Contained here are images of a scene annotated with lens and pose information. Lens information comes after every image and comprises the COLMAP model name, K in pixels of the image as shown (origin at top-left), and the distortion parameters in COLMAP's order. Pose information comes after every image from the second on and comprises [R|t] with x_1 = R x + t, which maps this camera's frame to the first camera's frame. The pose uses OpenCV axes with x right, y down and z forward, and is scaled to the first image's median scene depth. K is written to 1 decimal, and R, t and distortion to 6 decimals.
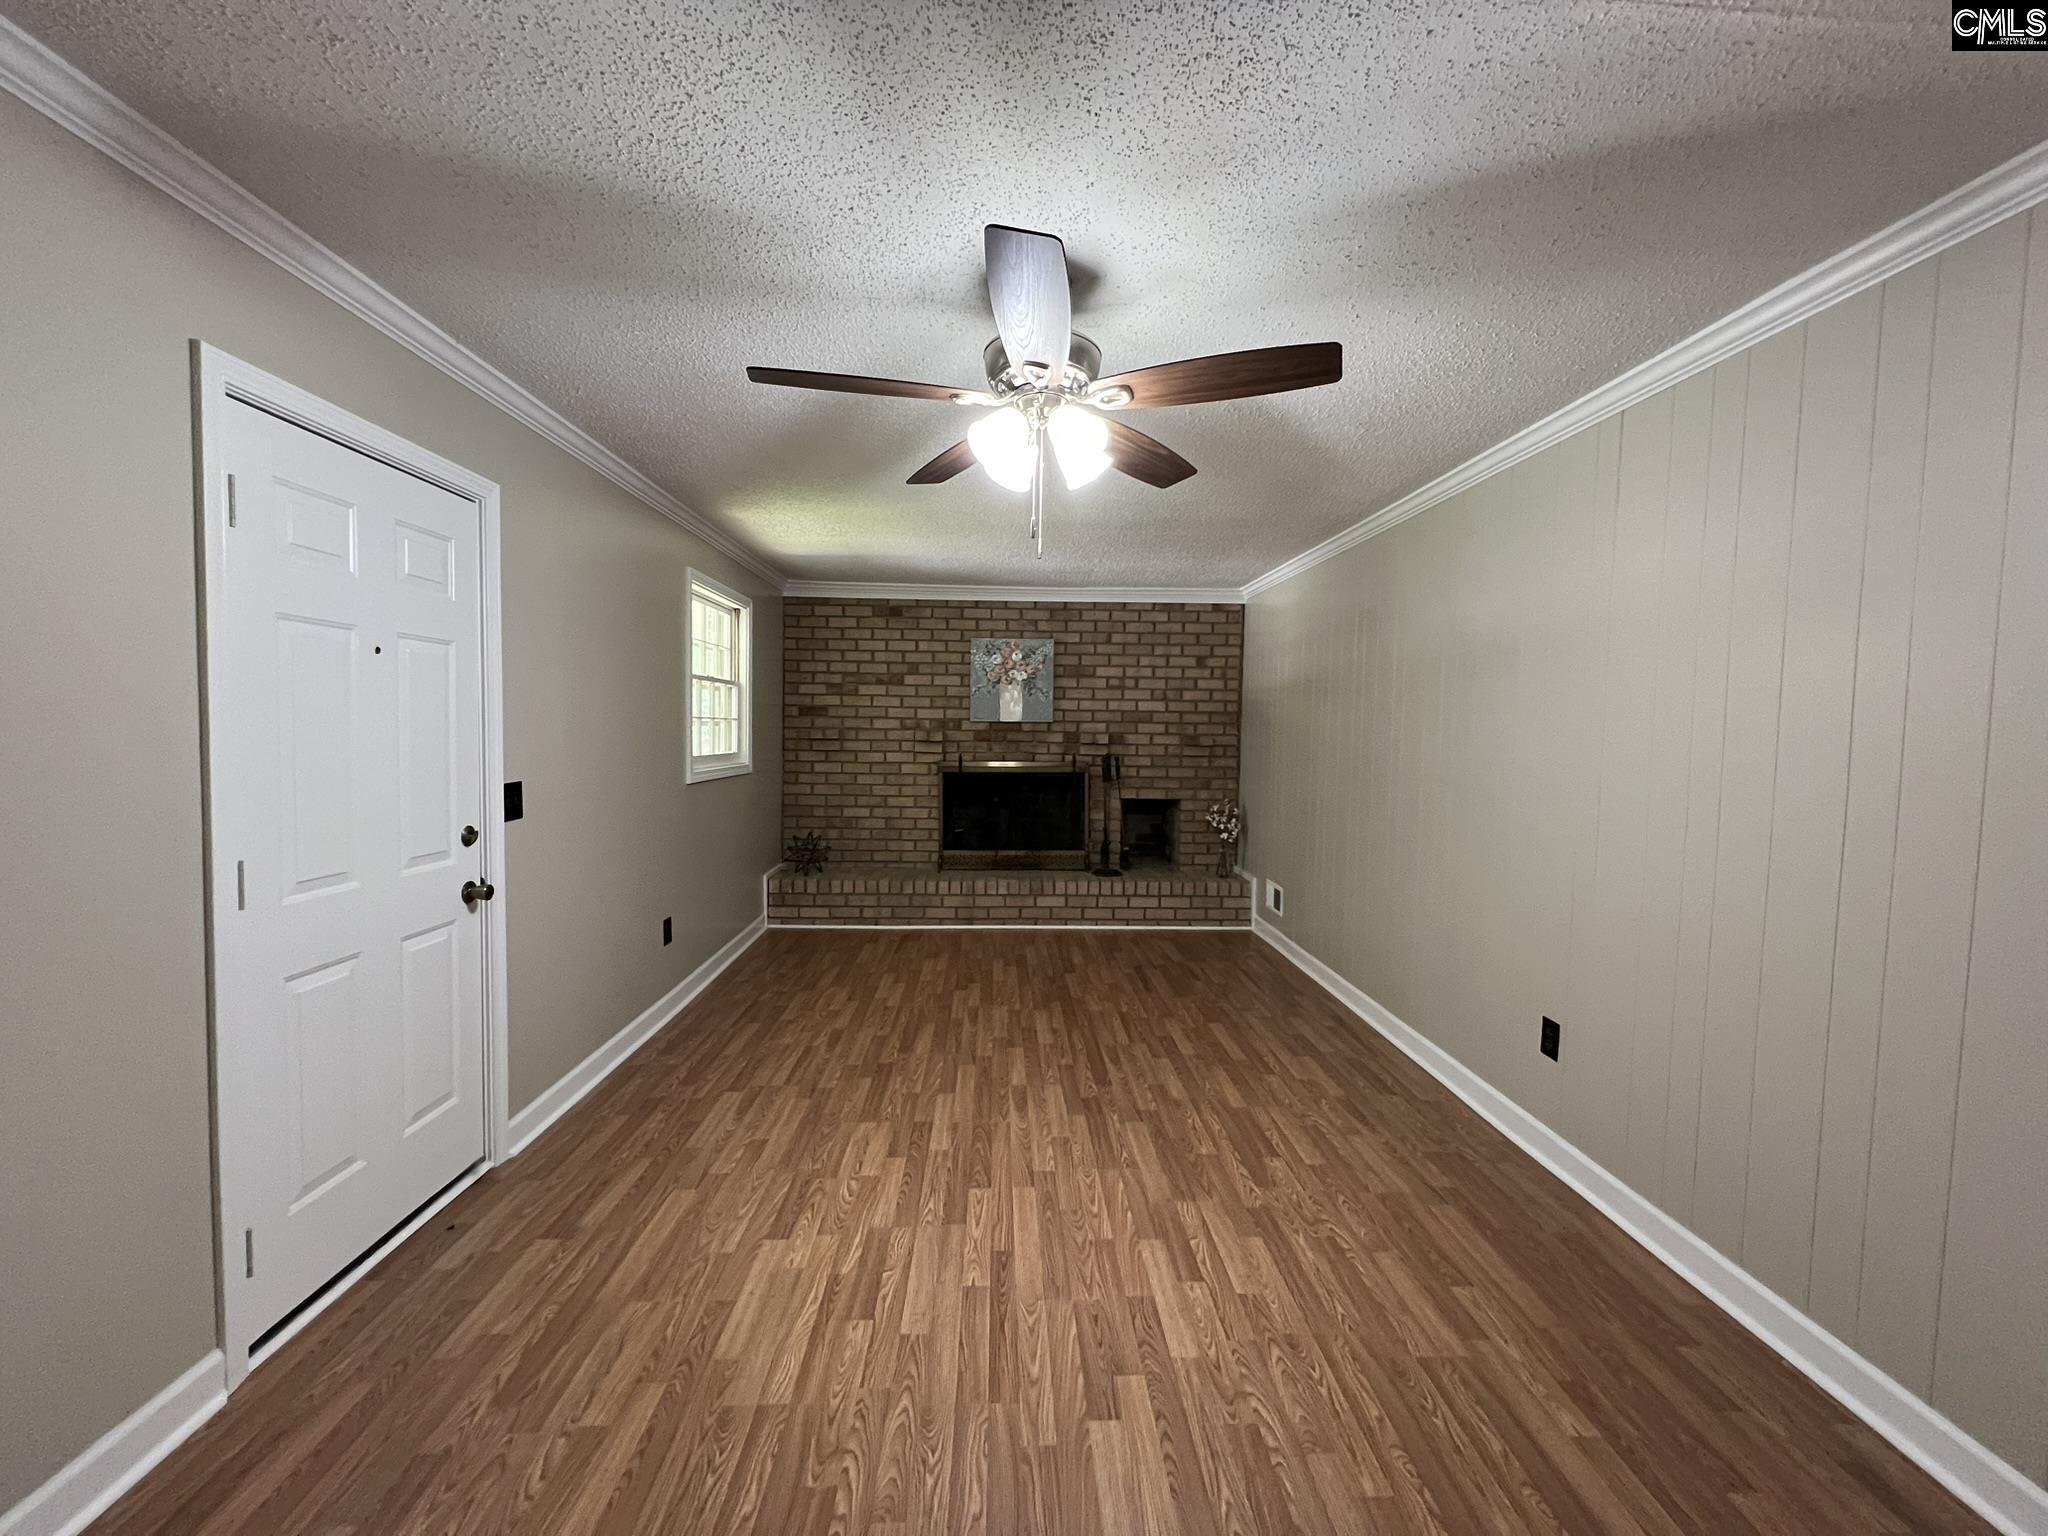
lens RADIAL K [[816.0, 0, 1024.0], [0, 816.0, 768.0], [0, 0, 1]] dist [-0.001418, 0.000135]
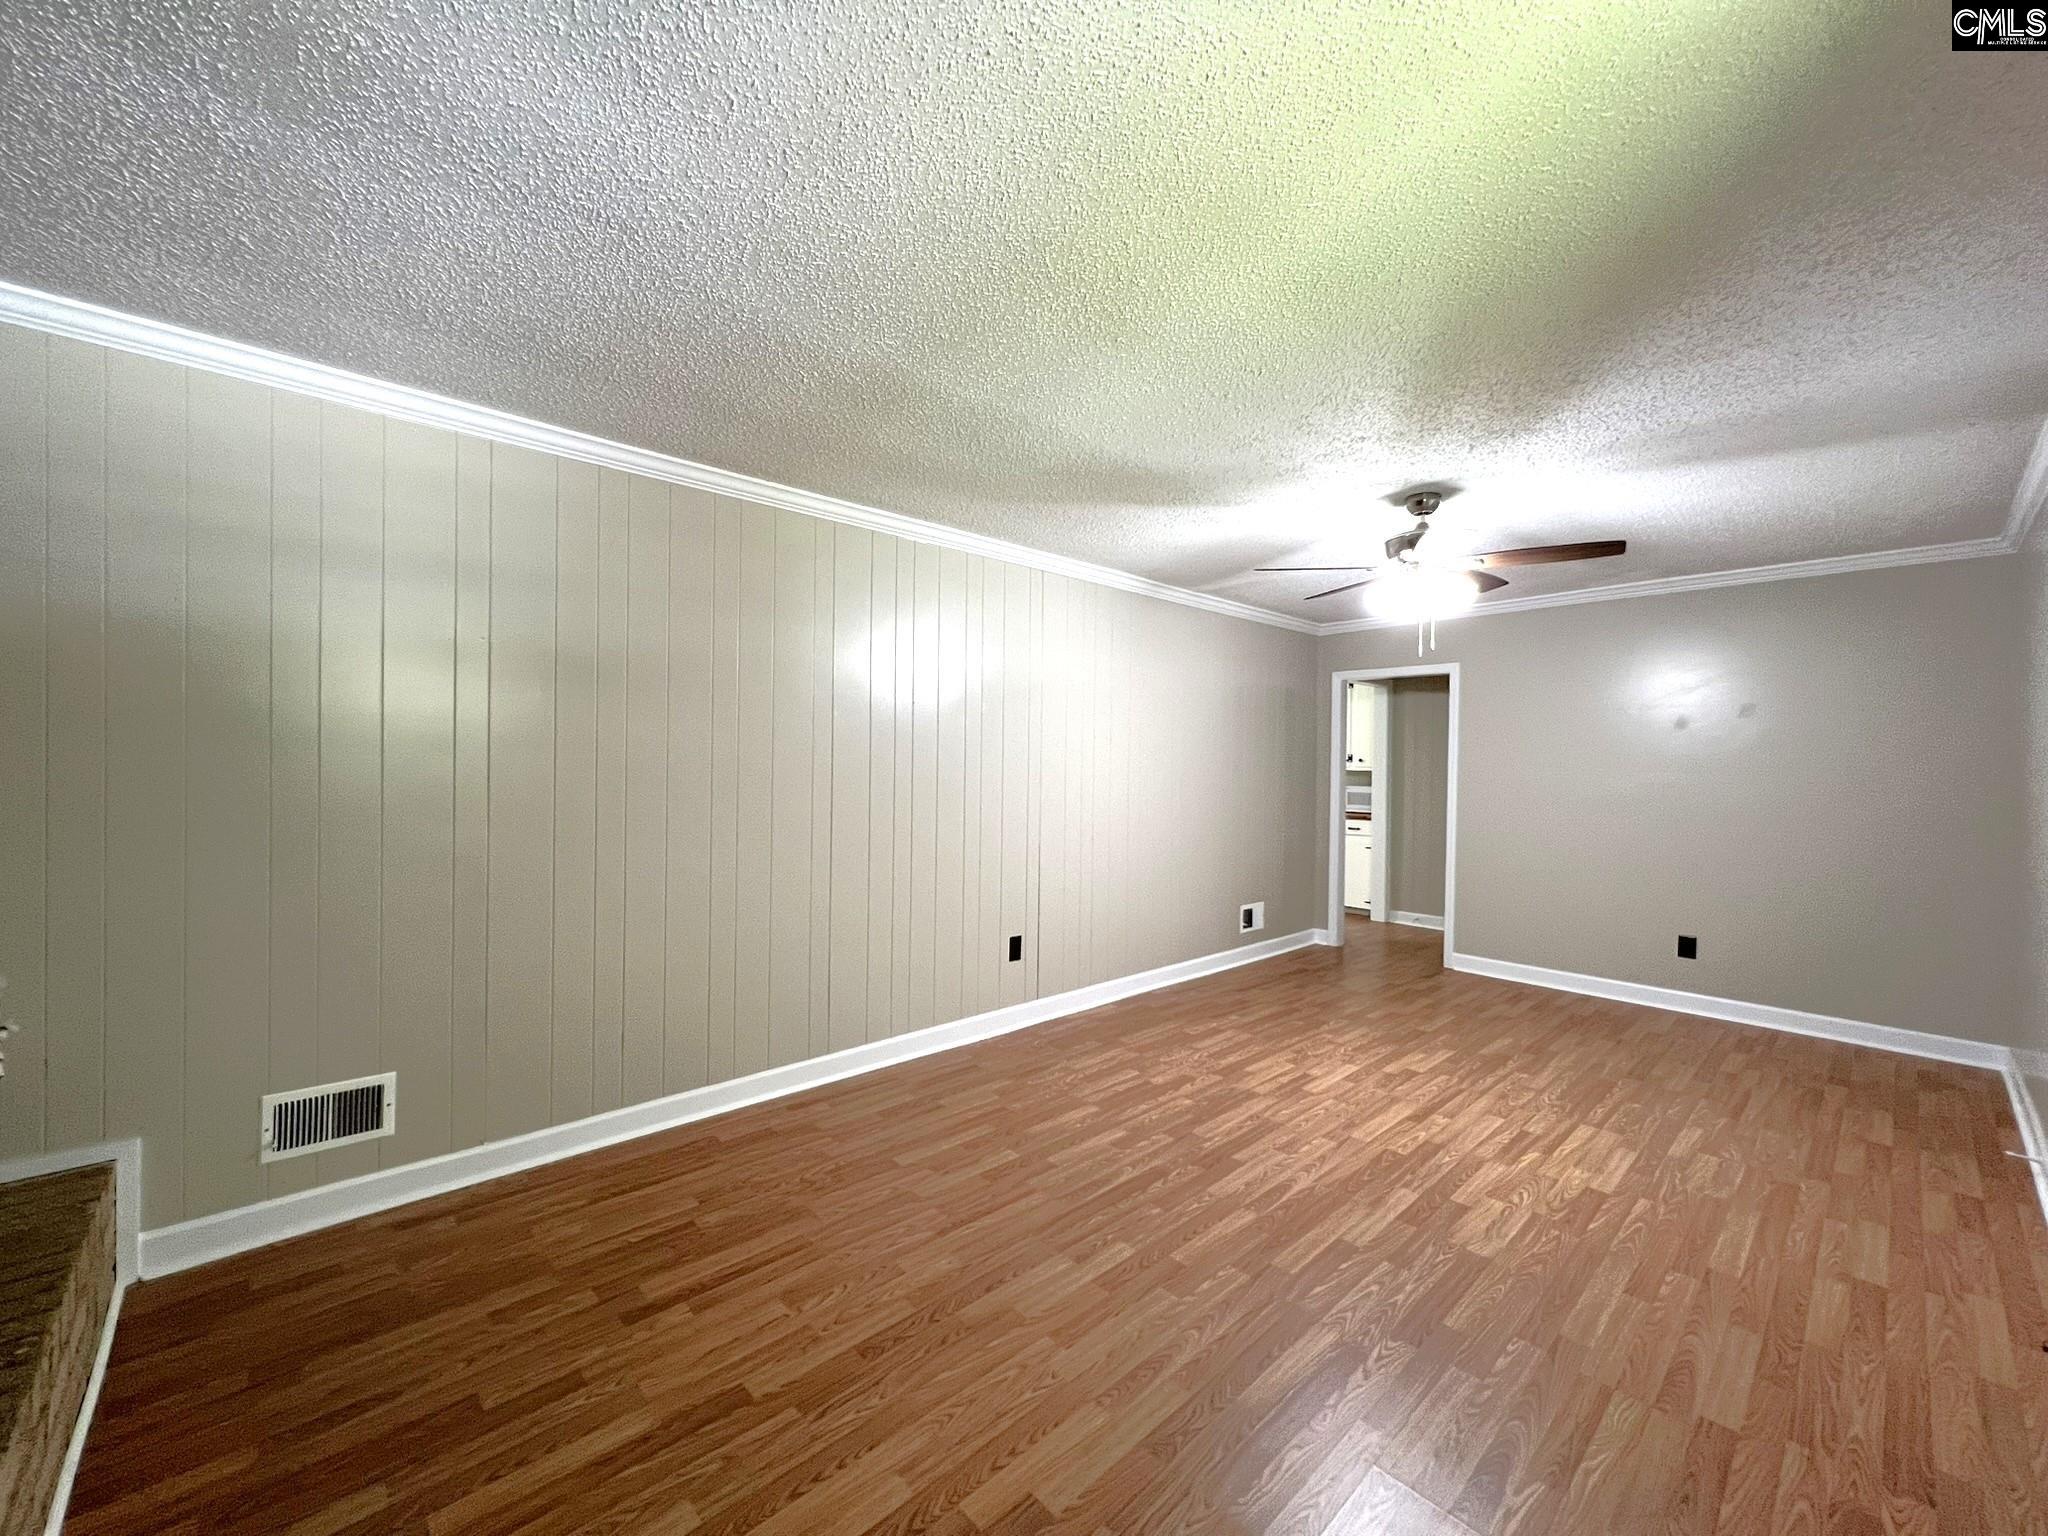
lens RADIAL K [[816.0, 0, 1024.0], [0, 816.0, 768.0], [0, 0, 1]] dist [-0.001418, 0.000135]
pose [[-0.655159, -0.031701, 0.754826, -0.371961], [0.013595, 0.998463, 0.053733, -0.066734], [-0.755369, 0.045465, -0.653720, 1.401443]]
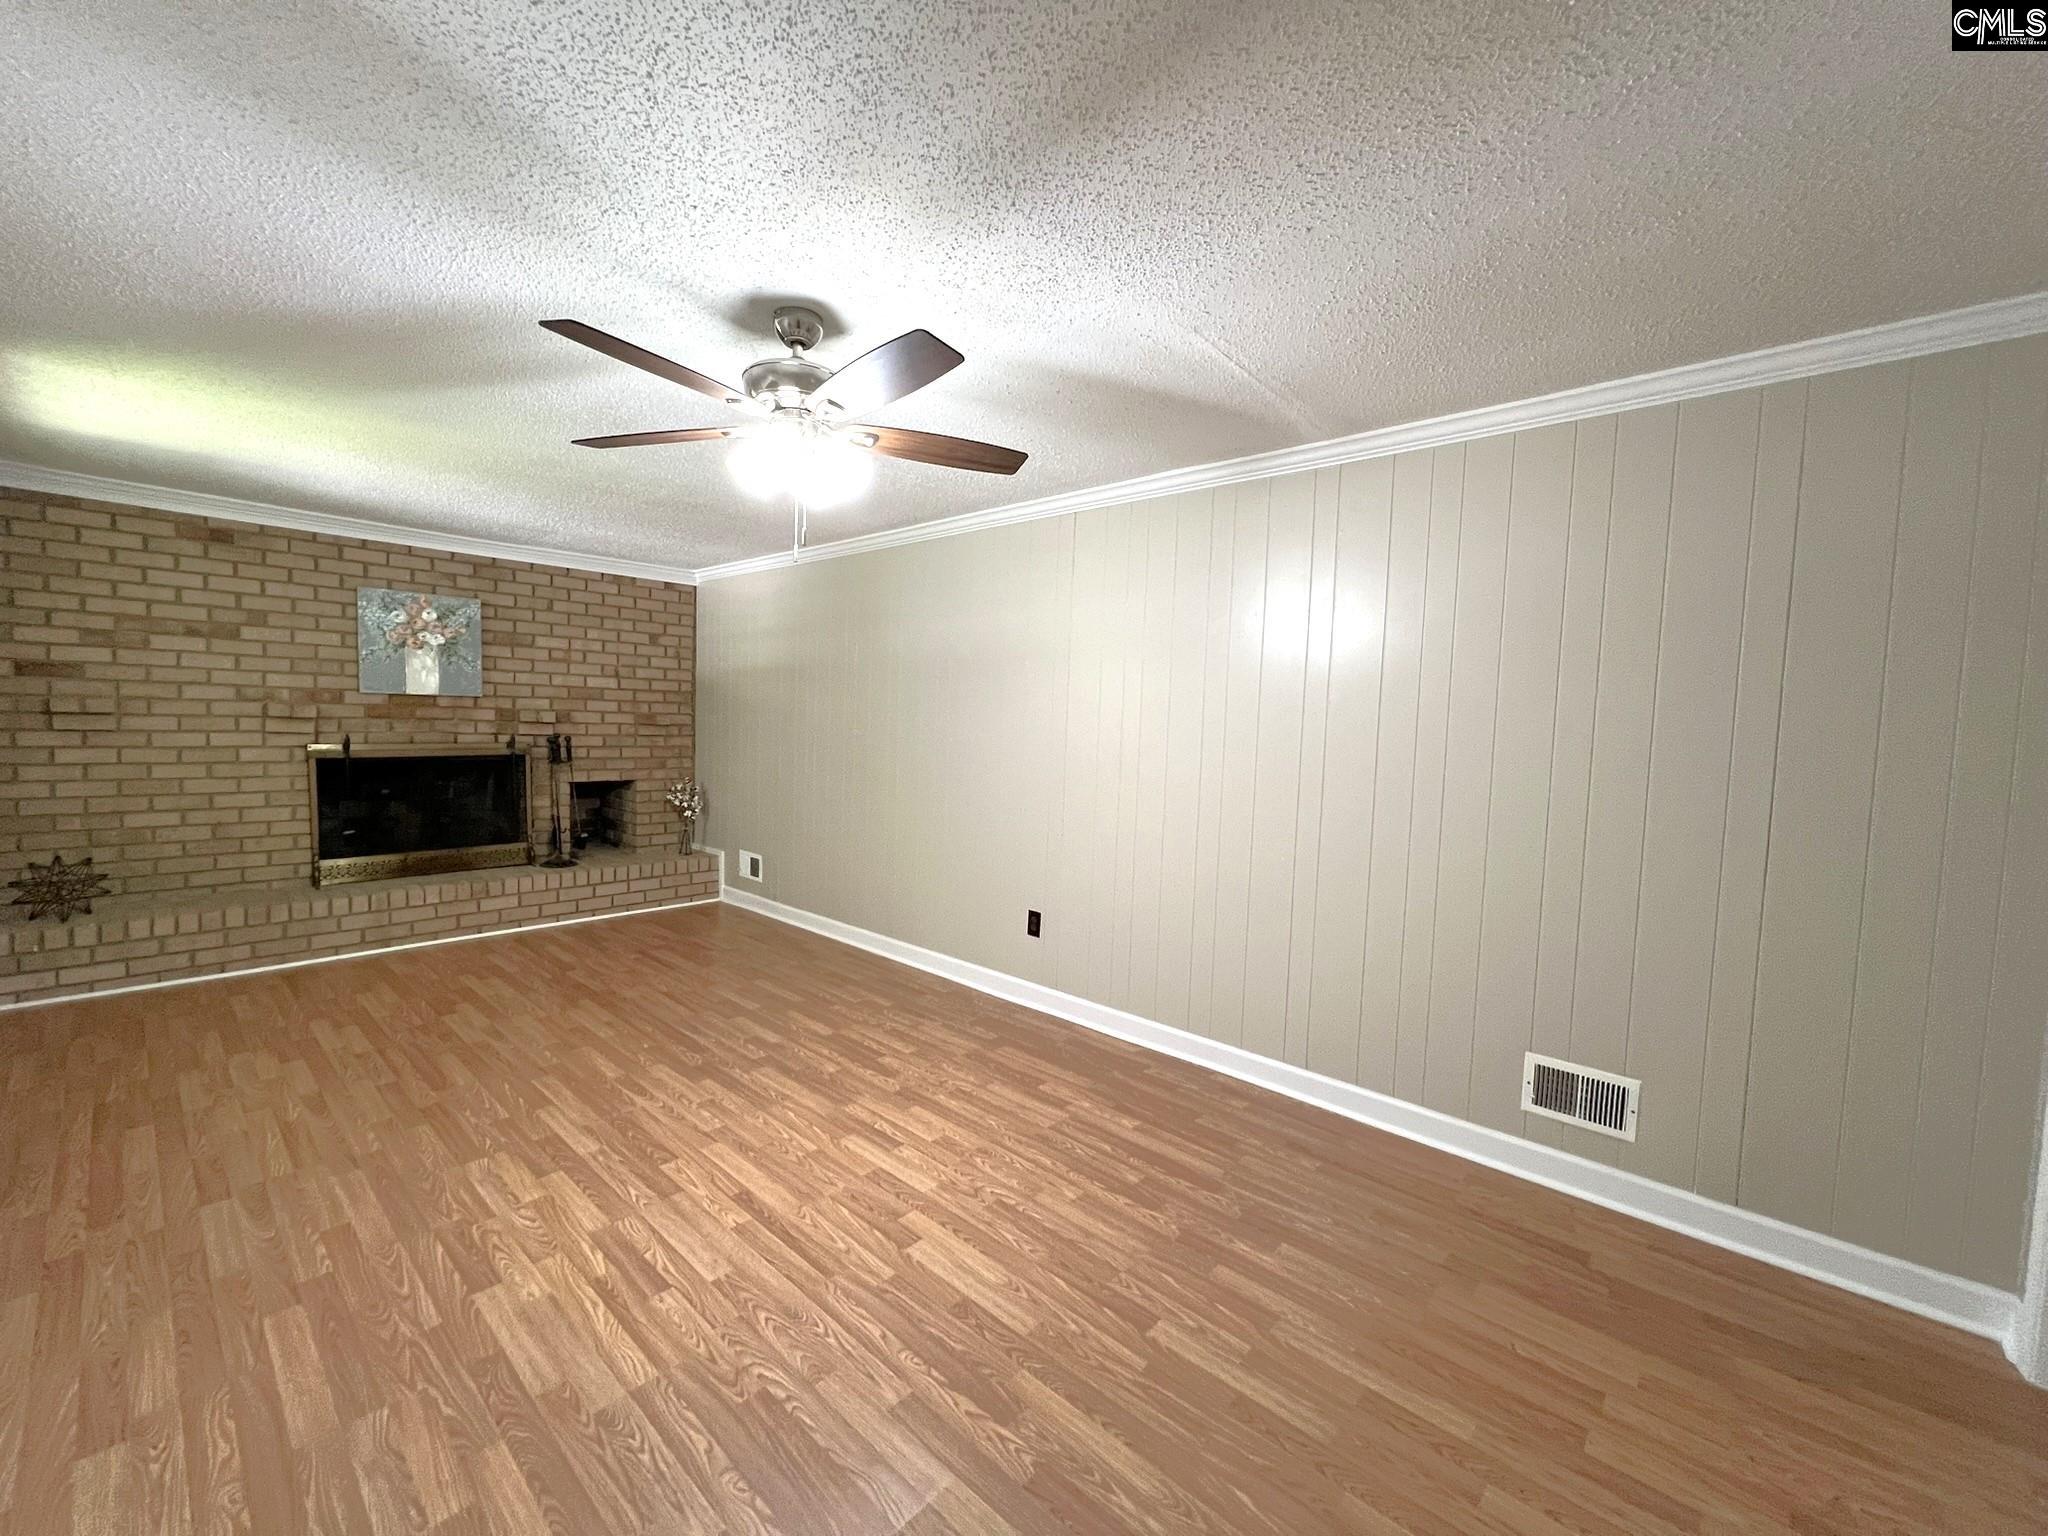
lens RADIAL K [[816.0, 0, 1024.0], [0, 816.0, 768.0], [0, 0, 1]] dist [-0.001418, 0.000135]
pose [[0.693305, -0.034766, 0.719805, -0.302449], [0.015595, 0.999326, 0.033246, -0.001455], [-0.720476, -0.011825, 0.693379, -0.010835]]
